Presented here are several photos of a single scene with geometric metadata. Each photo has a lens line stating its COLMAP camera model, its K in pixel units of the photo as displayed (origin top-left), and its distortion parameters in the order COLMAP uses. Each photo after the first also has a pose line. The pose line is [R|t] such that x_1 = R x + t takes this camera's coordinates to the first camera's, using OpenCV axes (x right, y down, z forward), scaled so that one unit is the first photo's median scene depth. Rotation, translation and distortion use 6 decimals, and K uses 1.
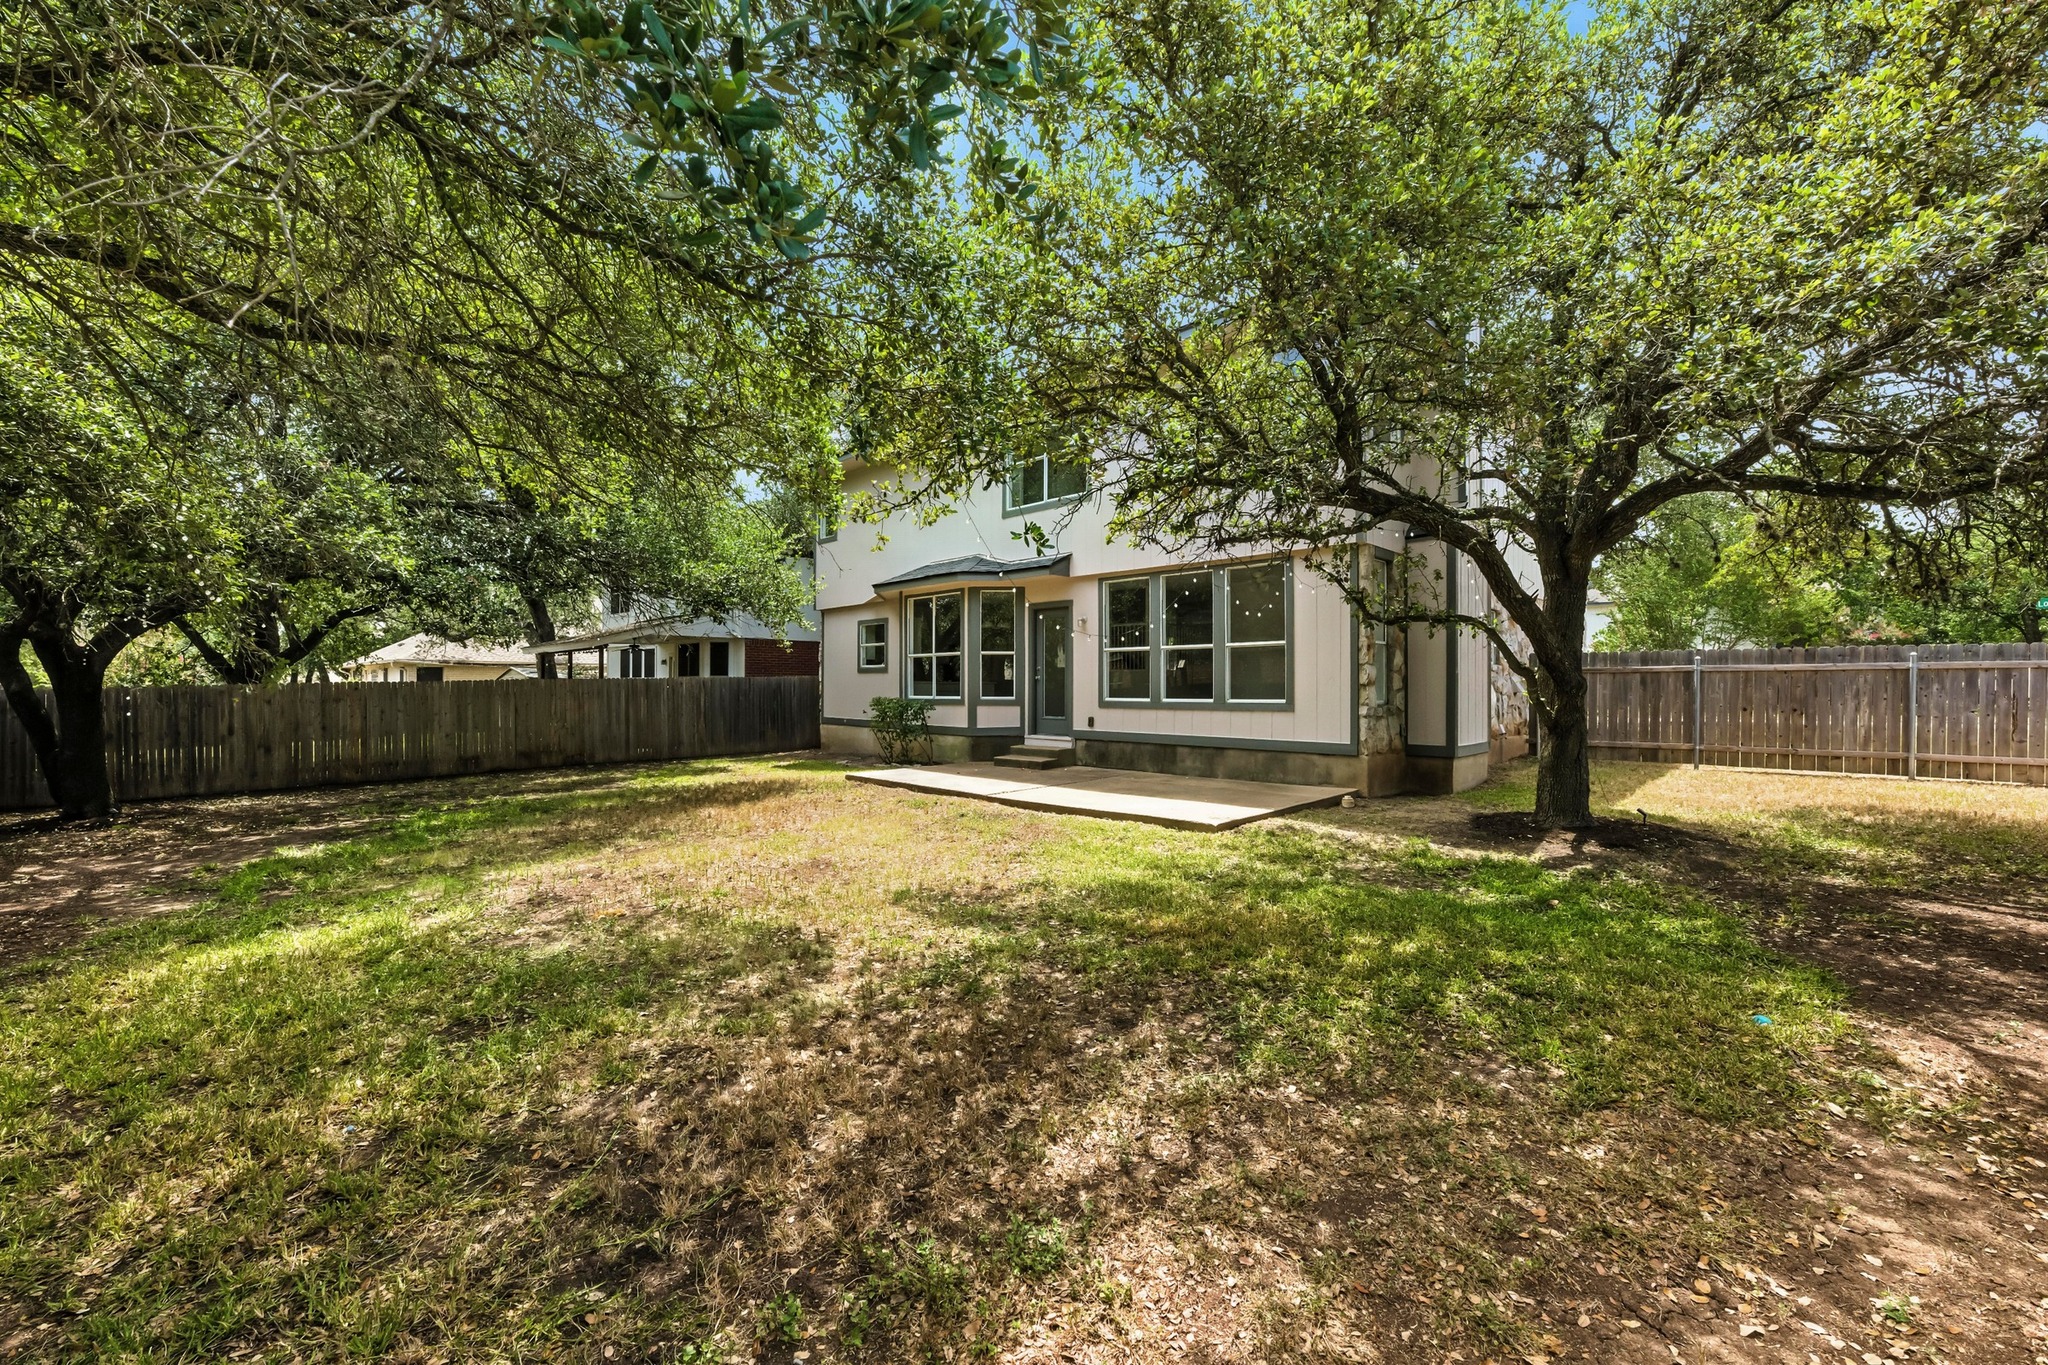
lens RADIAL K [[813.6, 0, 1032.1], [0, 813.6, 683.3], [0, 0, 1]] dist [-0.002996, 0.000197]
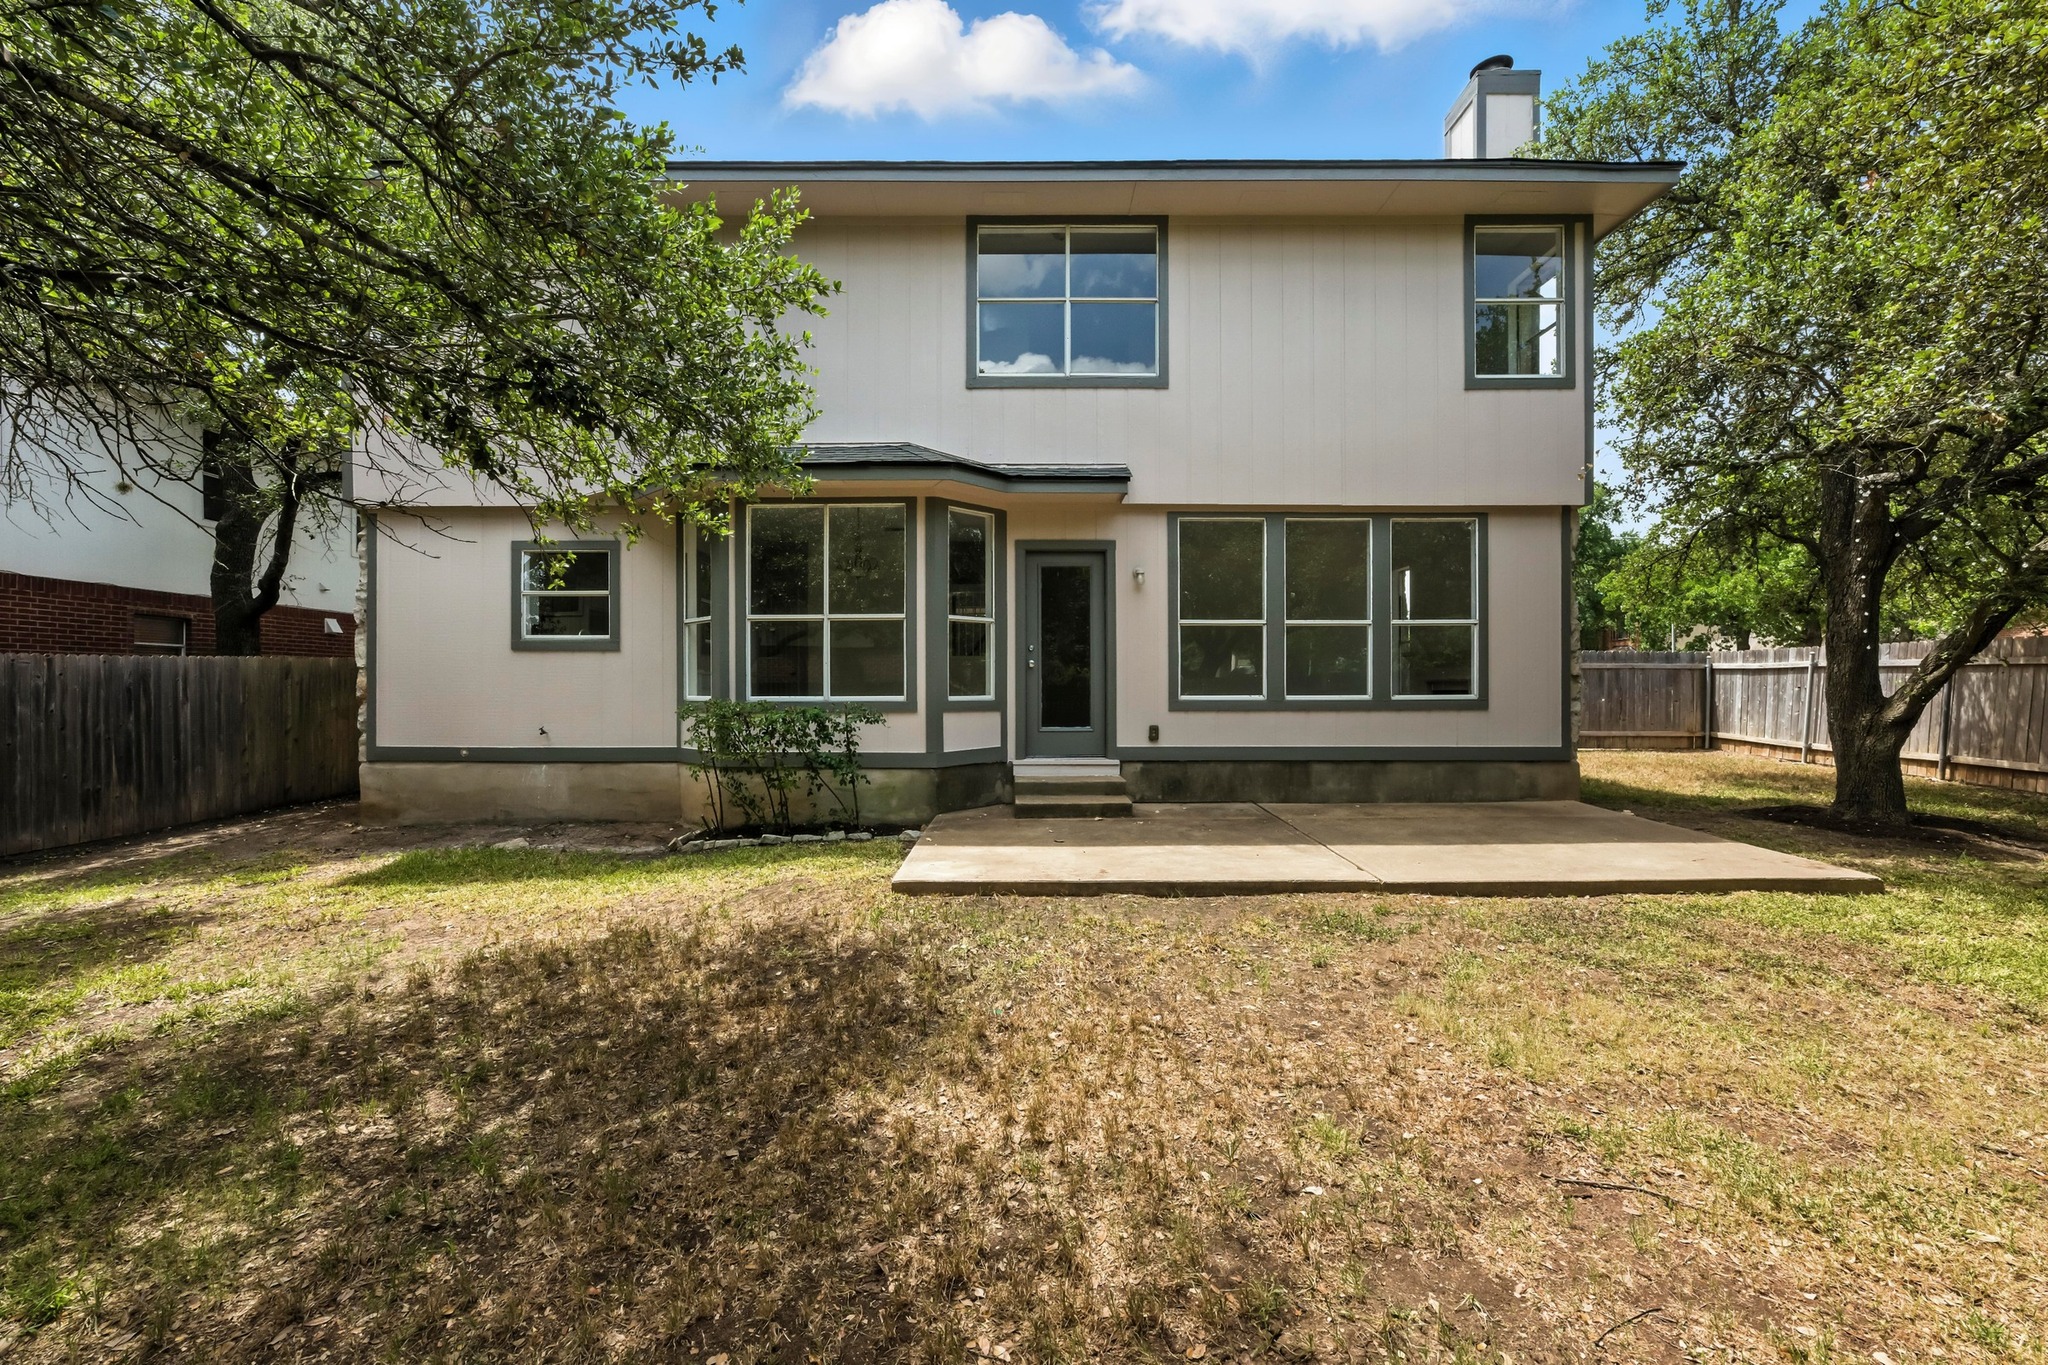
lens RADIAL K [[813.6, 0, 1021.3], [0, 813.6, 685.2], [0, 0, 1]] dist [-0.002996, 0.000197]
pose [[0.715789, -0.000218, 0.698317, -0.442316], [-0.001903, 0.999996, 0.002264, 0.008135], [-0.698314, -0.002950, 0.715785, 0.601834]]
